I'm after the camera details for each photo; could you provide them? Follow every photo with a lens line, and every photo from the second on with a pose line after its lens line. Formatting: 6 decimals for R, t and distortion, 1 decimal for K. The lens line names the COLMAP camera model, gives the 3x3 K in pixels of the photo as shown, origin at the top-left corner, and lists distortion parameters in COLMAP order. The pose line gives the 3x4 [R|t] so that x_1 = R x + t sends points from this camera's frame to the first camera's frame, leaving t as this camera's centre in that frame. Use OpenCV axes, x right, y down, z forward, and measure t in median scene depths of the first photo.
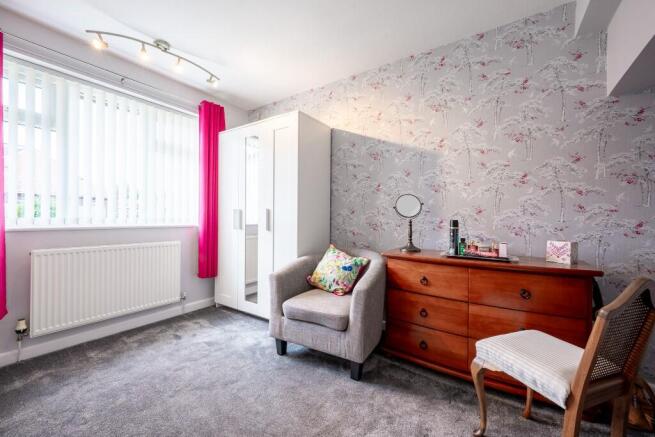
lens RADIAL K [[260.7, 0, 327.9], [0, 260.7, 216.8], [0, 0, 1]] dist [0.000048, 0.000841]
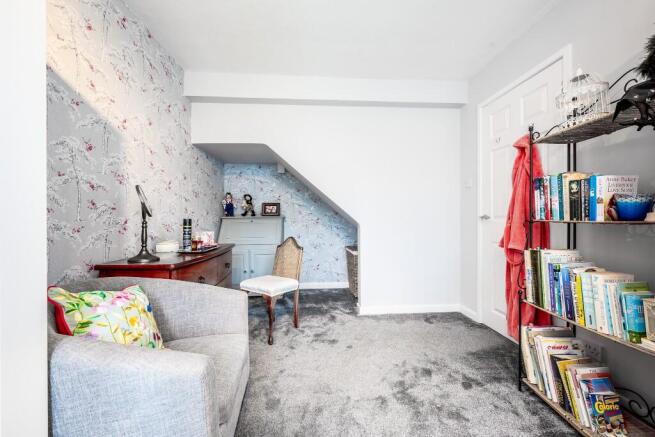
lens RADIAL K [[260.7, 0, 327.8], [0, 260.7, 216.8], [0, 0, 1]] dist [0.000048, 0.000841]
pose [[-0.608235, -0.001219, 0.793756, -0.198831], [0.003144, 0.999987, 0.003945, 0.007067], [-0.793751, 0.004895, -0.608223, 0.902015]]
